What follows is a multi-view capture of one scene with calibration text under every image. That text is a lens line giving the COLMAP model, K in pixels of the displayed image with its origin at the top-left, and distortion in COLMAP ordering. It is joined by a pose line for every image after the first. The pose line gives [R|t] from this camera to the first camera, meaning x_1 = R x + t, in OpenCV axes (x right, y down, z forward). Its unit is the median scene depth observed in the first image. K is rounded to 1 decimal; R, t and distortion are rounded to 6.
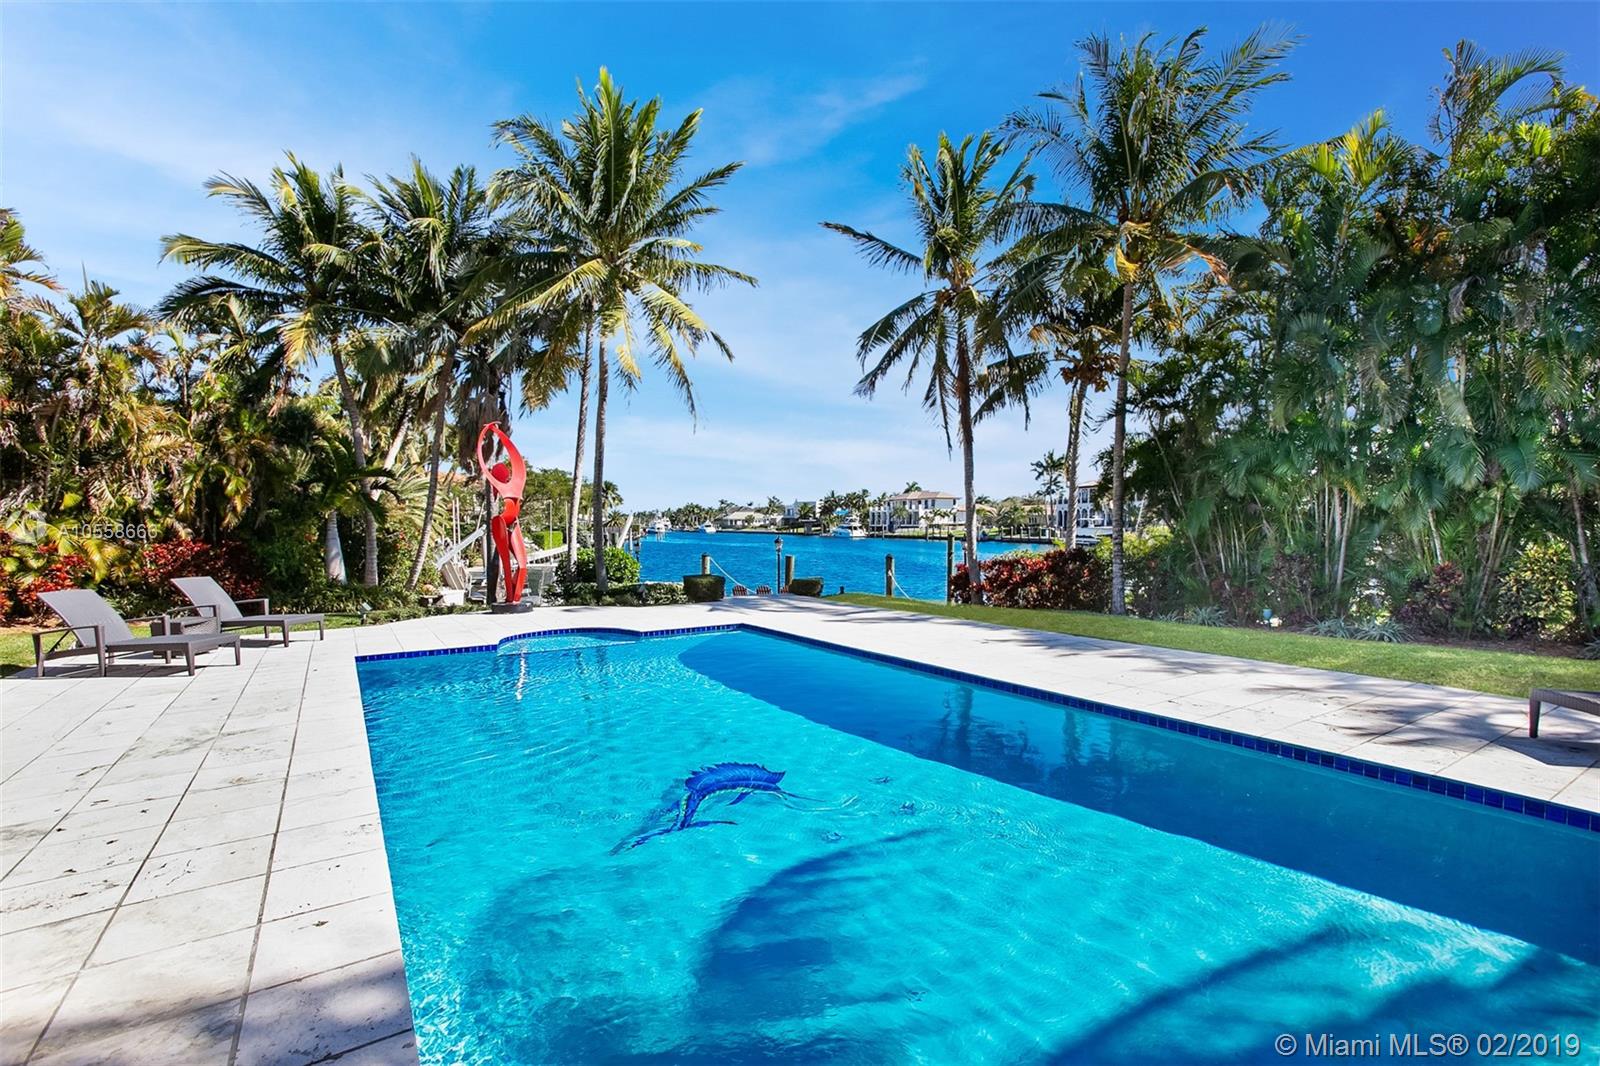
lens RADIAL K [[770.7, 0, 794.6], [0, 770.7, 515.4], [0, 0, 1]] dist [-0.005062, 0.000329]
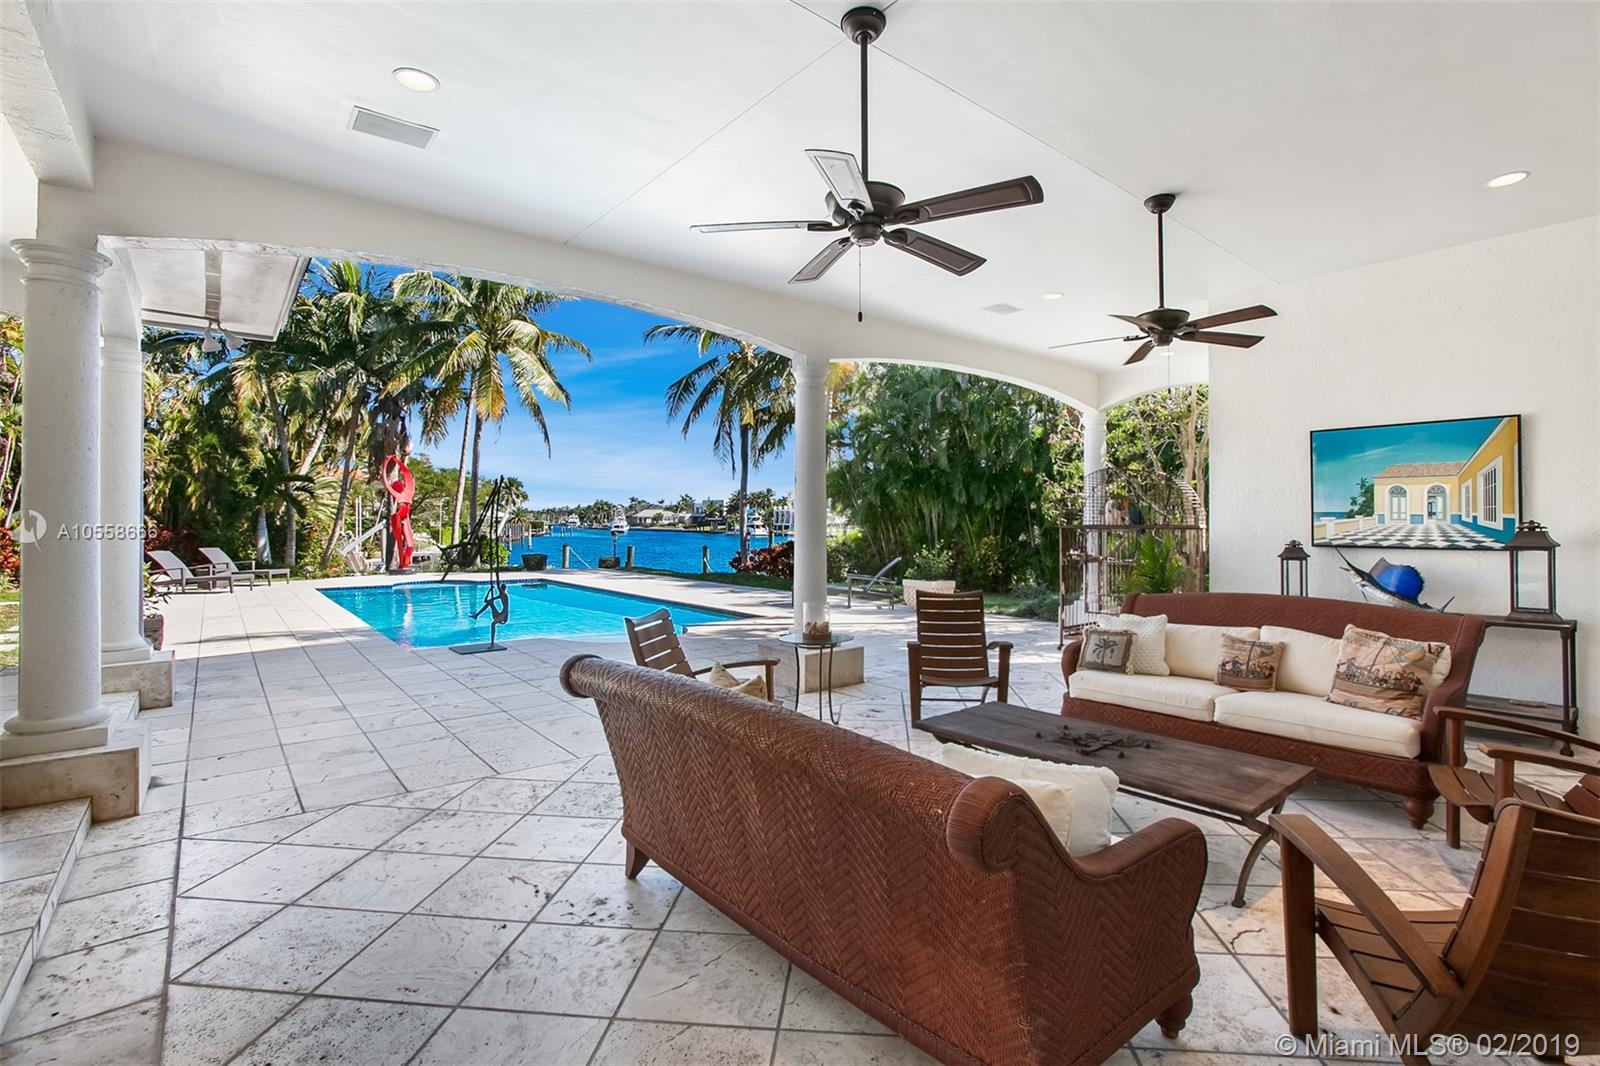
lens RADIAL K [[767.6, 0, 794.3], [0, 767.6, 478.8], [0, 0, 1]] dist [-0.002115, -0.000099]
pose [[0.994082, 0.015949, 0.107451, 0.140255], [-0.011011, 0.998863, -0.046391, -0.004552], [-0.108069, 0.044934, 0.993127, -0.354092]]
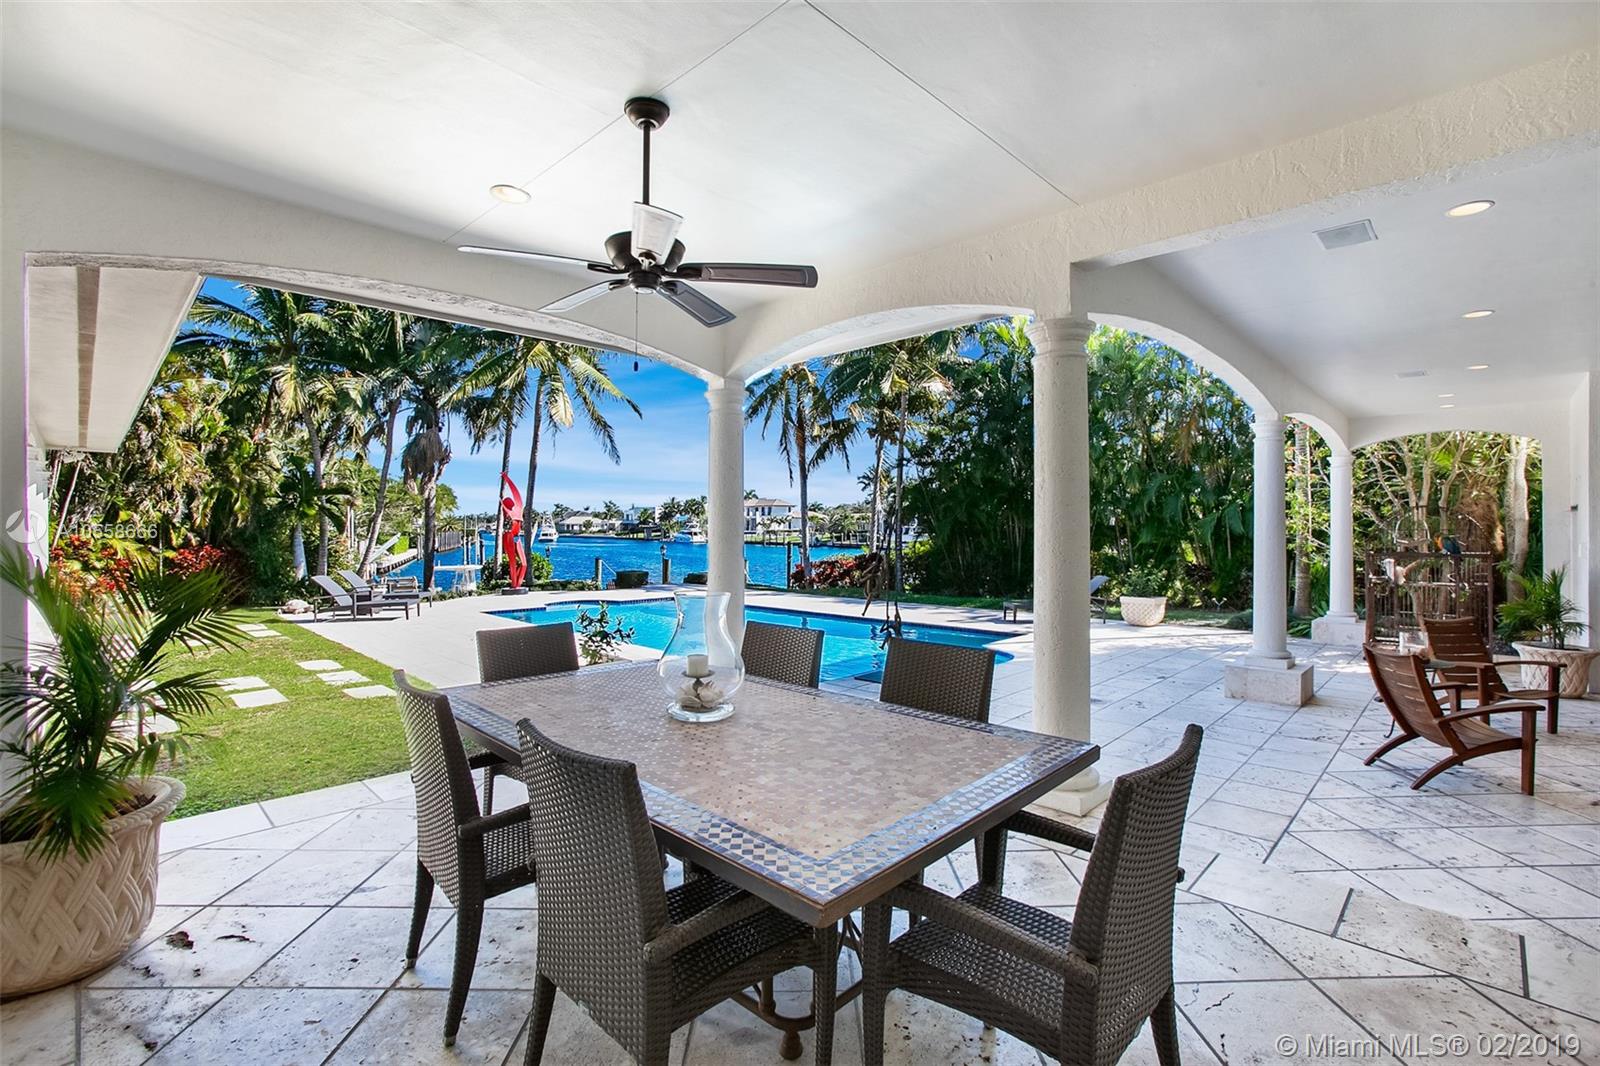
lens RADIAL K [[770.7, 0, 794.6], [0, 770.7, 515.4], [0, 0, 1]] dist [-0.005062, 0.000329]
pose [[0.977652, 0.009693, 0.210007, -0.080611], [-0.008288, 0.999937, -0.007567, -0.013282], [-0.210067, 0.005657, 0.977671, -0.344464]]
